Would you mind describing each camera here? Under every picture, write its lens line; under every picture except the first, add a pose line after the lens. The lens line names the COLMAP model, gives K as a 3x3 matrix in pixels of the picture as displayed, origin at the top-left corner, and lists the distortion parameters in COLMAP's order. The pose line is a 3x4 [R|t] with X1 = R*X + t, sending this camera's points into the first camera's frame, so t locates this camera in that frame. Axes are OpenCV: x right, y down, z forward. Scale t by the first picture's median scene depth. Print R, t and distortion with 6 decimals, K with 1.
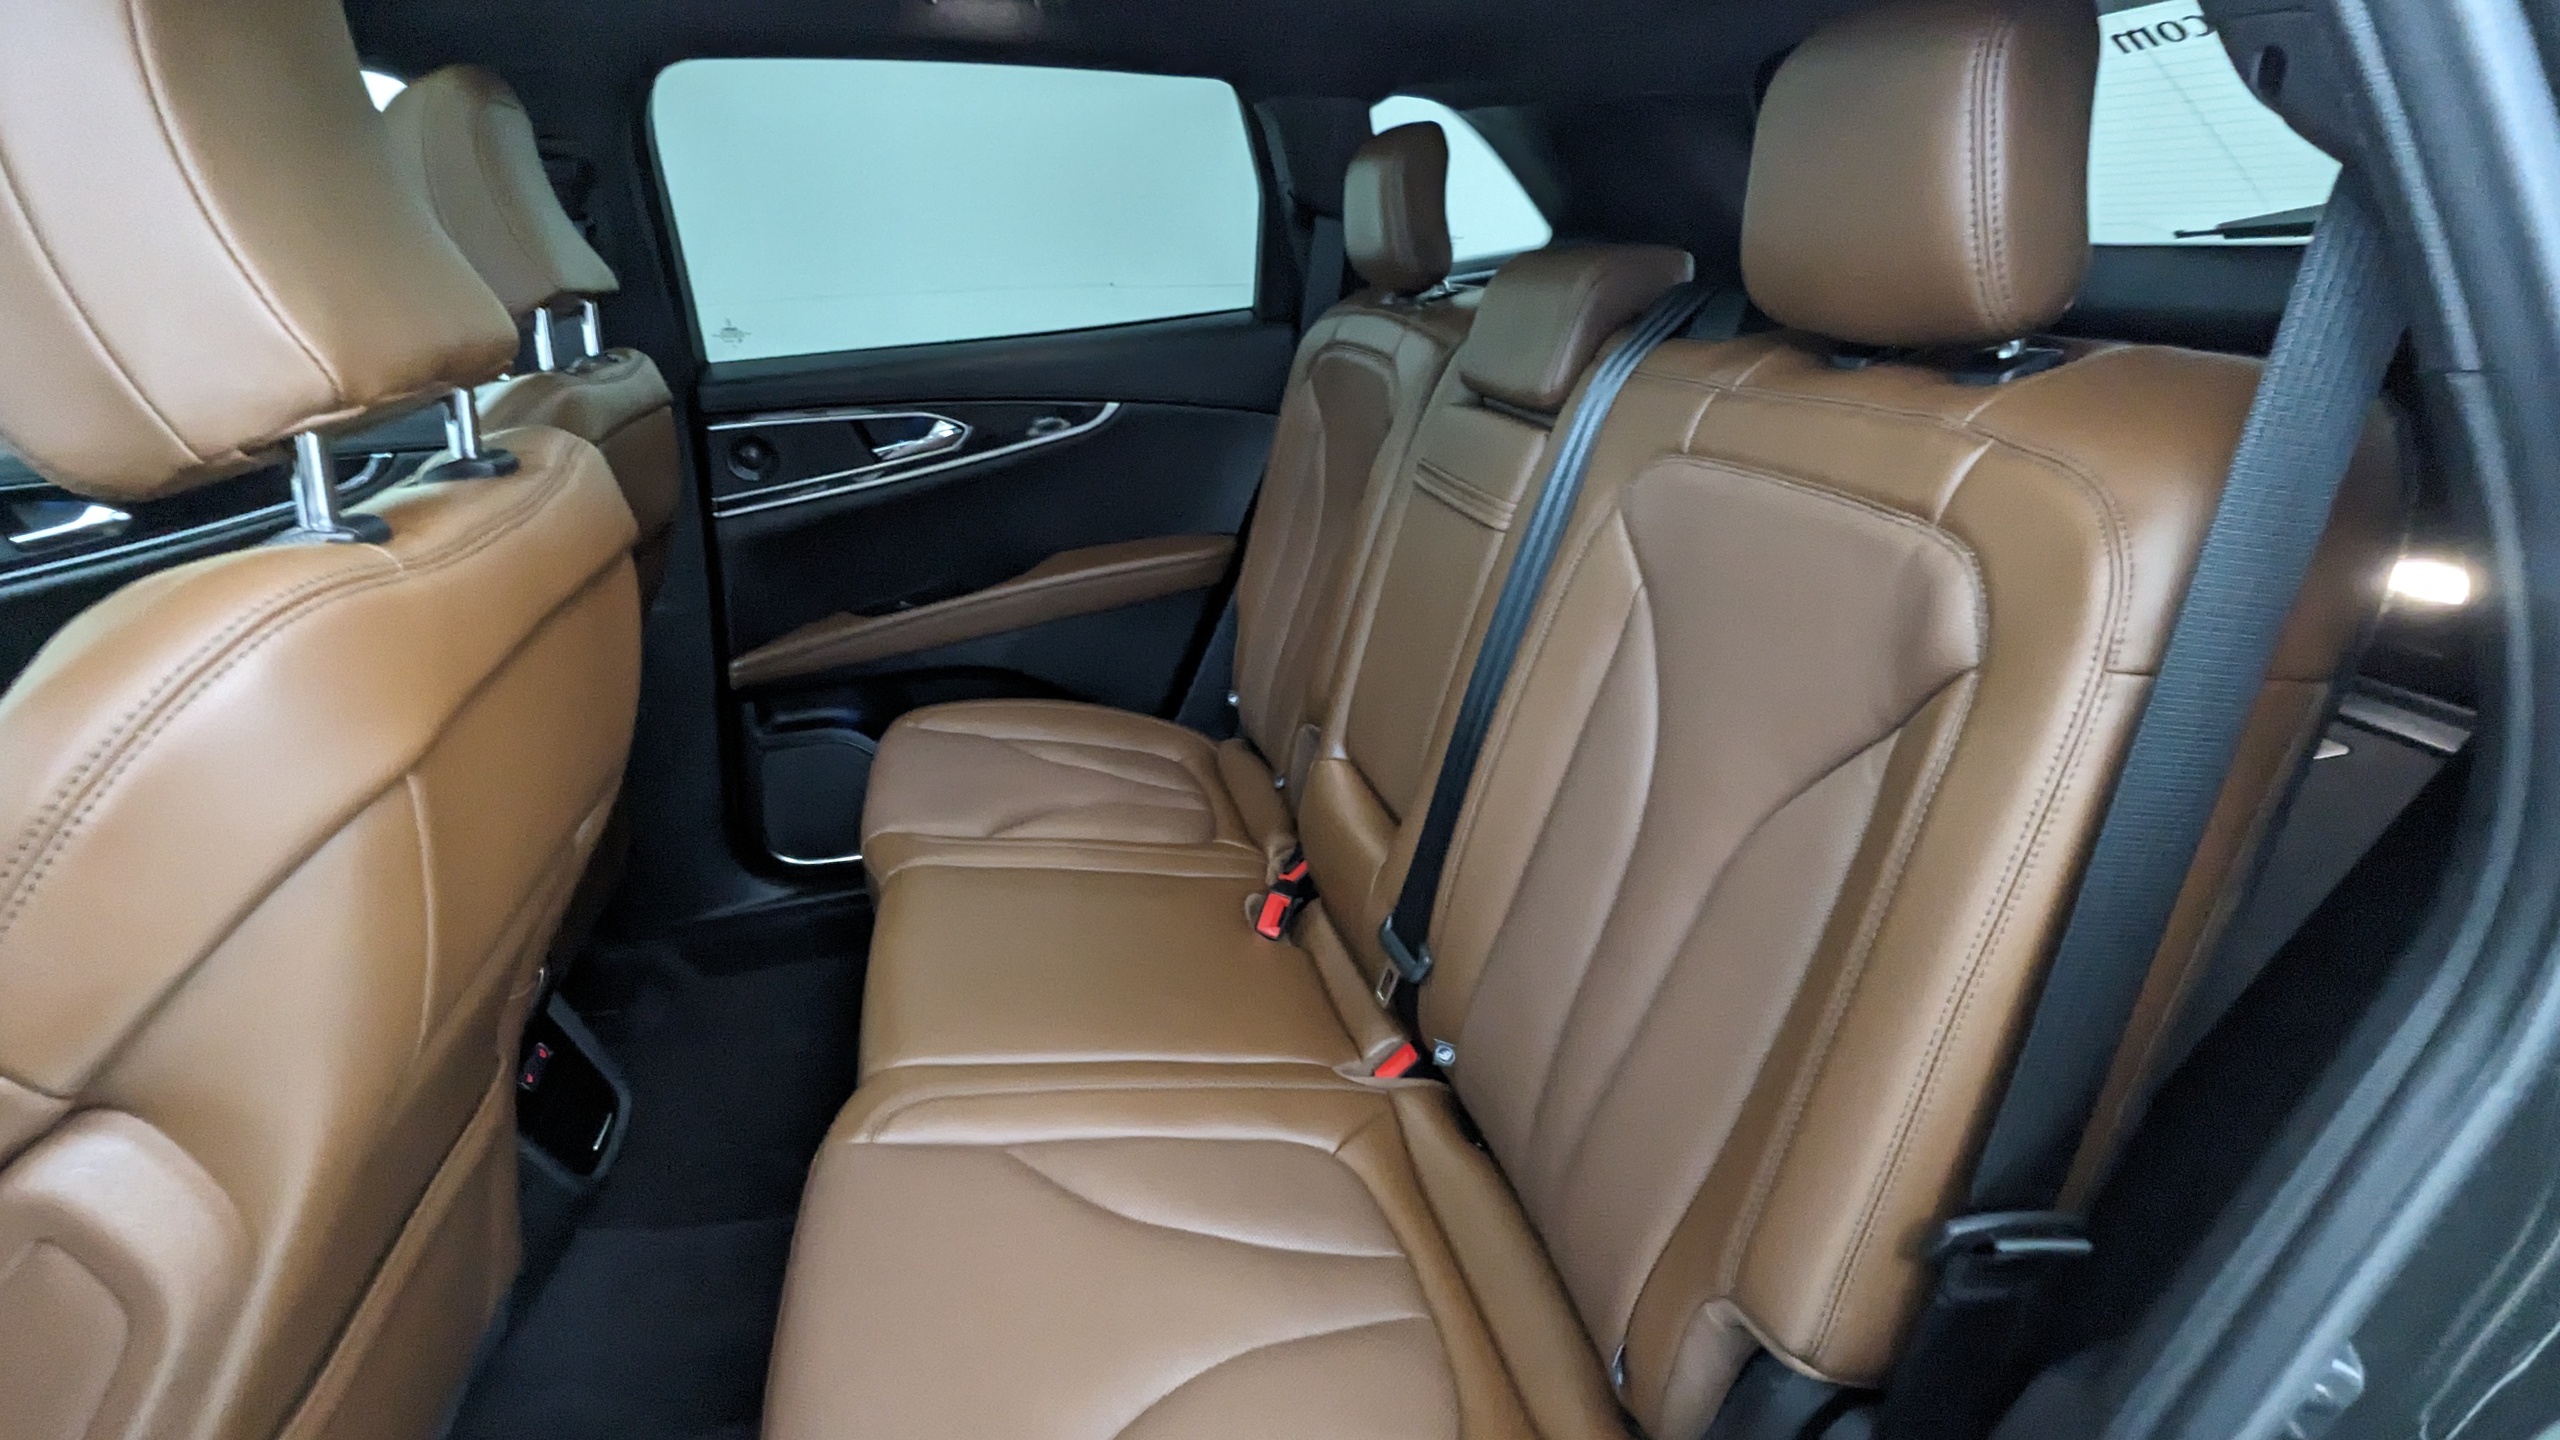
lens RADIAL K [[1233.0, 0, 1264.1], [0, 1233.0, 710.9], [0, 0, 1]] dist [0.003285, -0.000722]
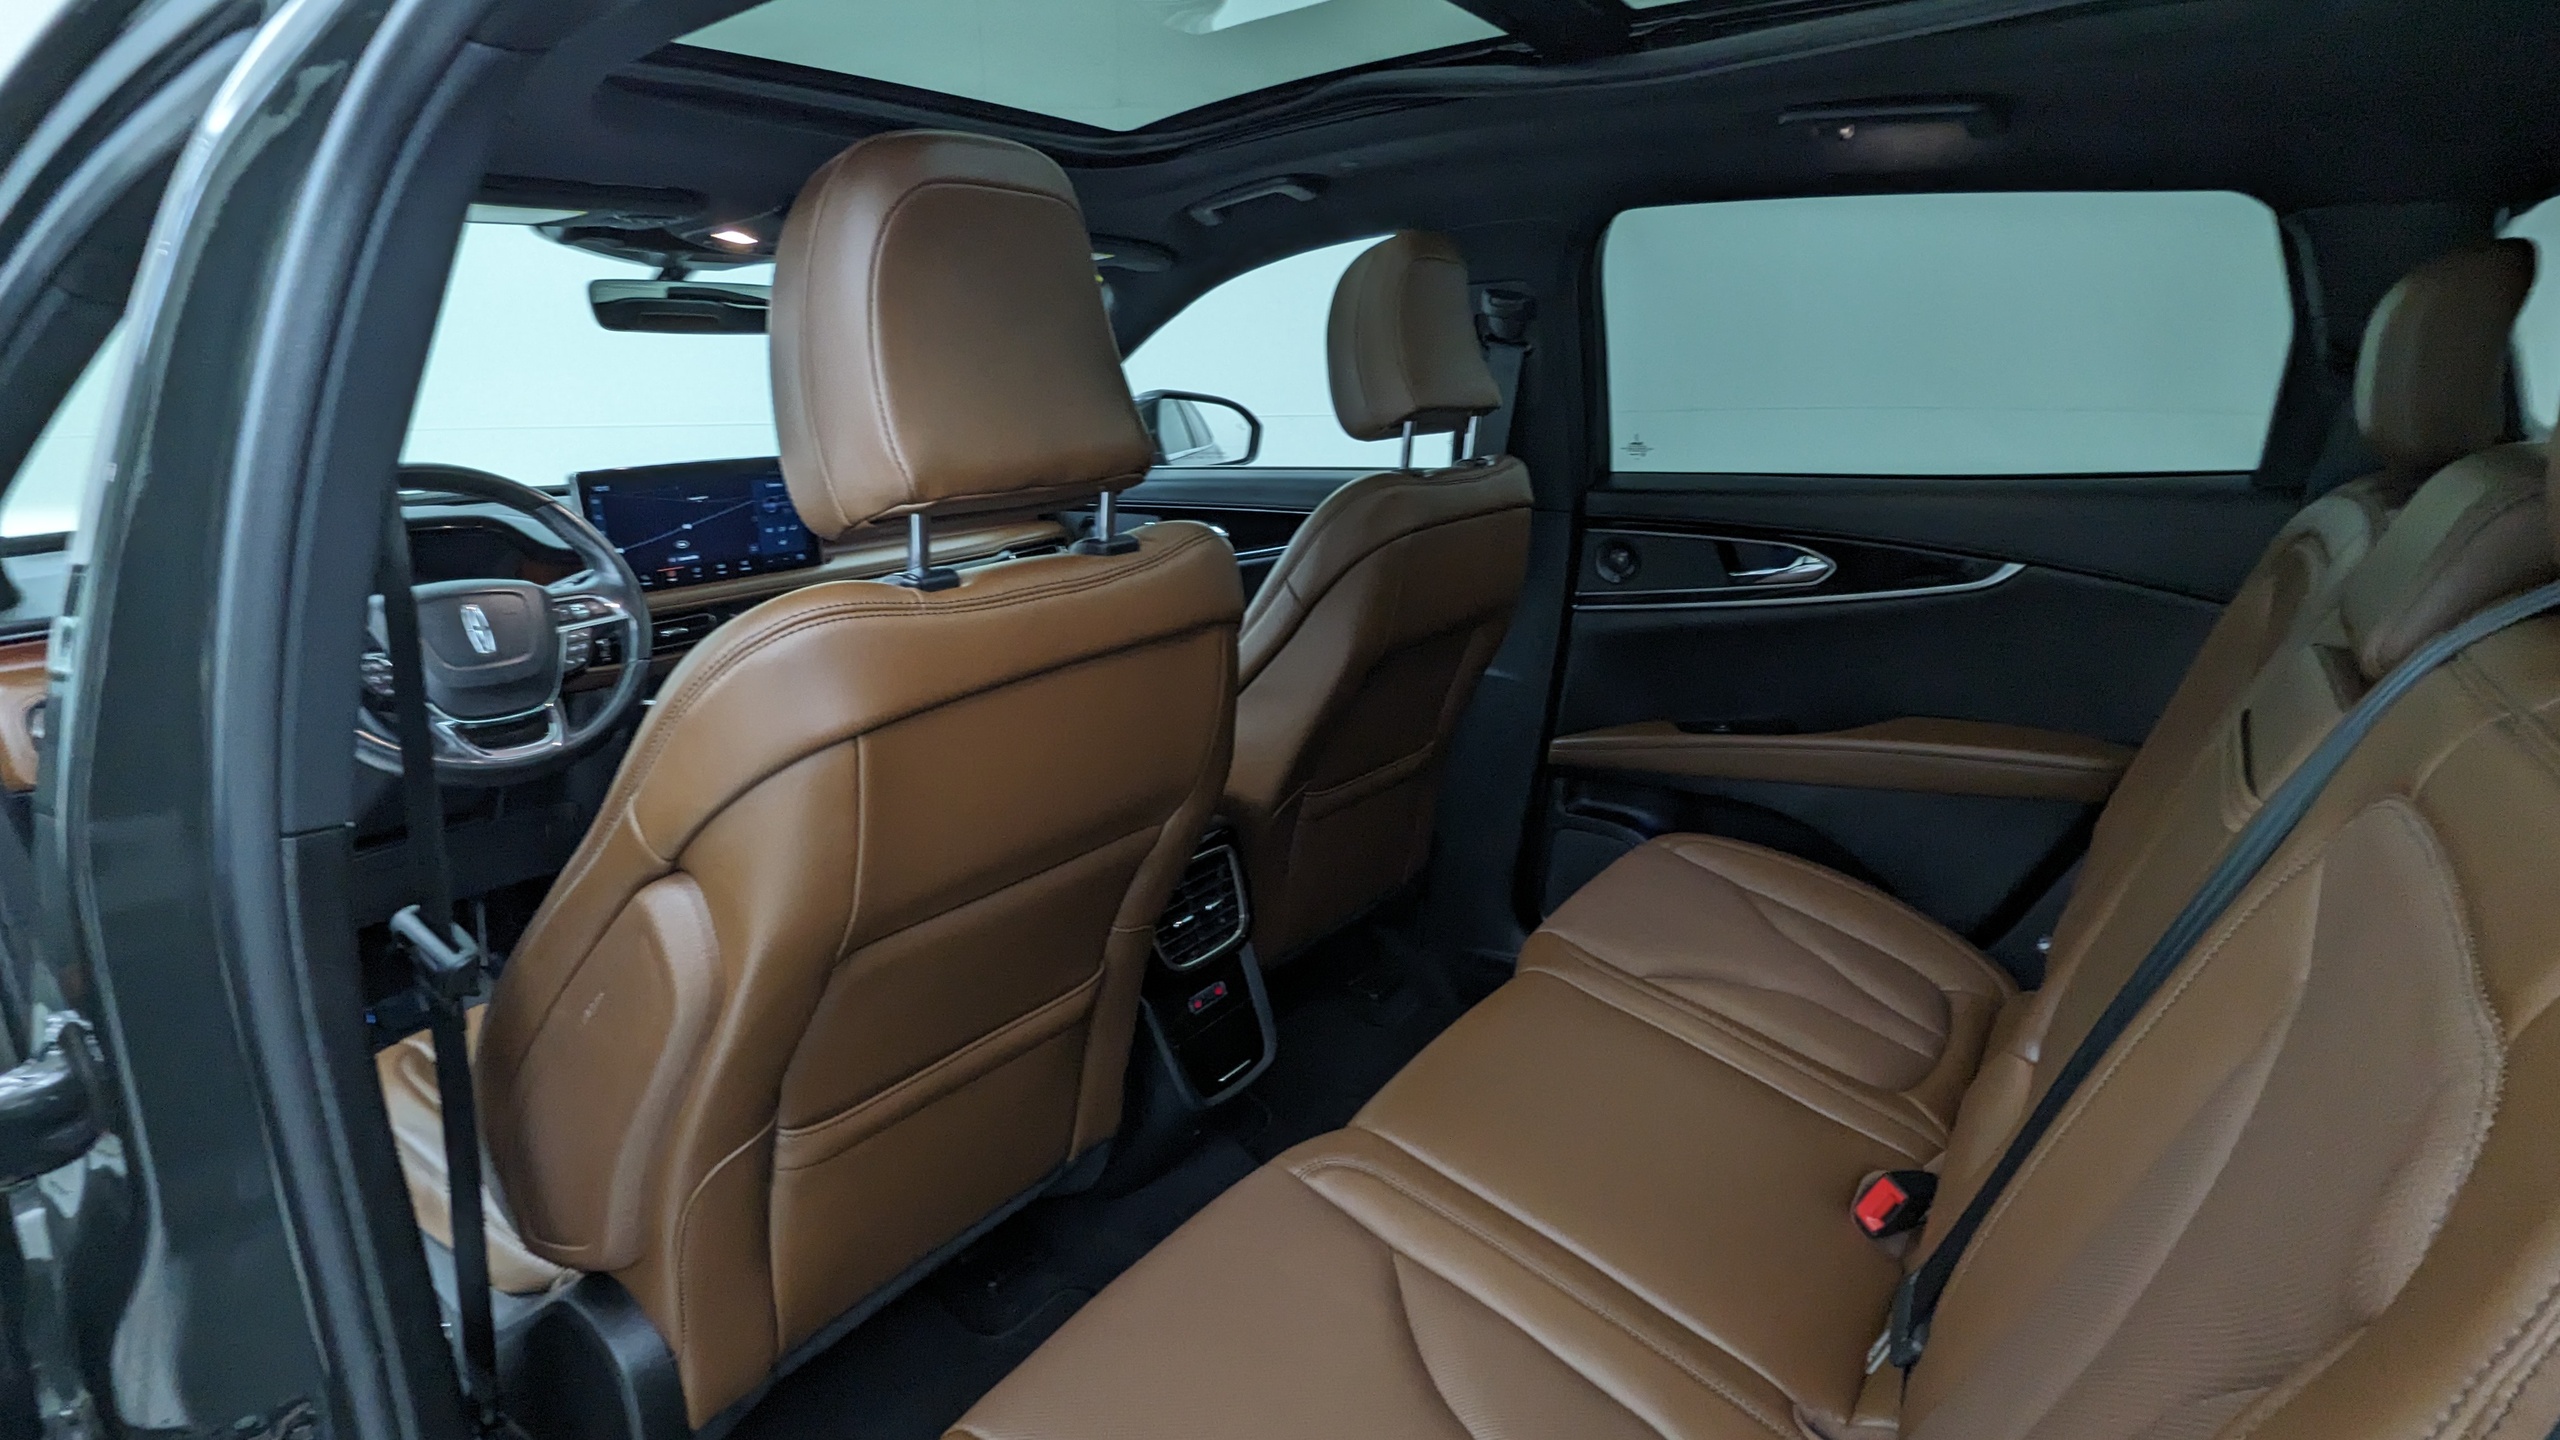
lens RADIAL K [[1233.0, 0, 1287.2], [0, 1233.0, 703.4], [0, 0, 1]] dist [0.003285, -0.000722]
pose [[0.650677, 0.237884, -0.721131, 0.200218], [-0.291459, 0.955163, 0.052102, -0.060099], [0.701192, 0.176279, 0.690836, 0.082167]]
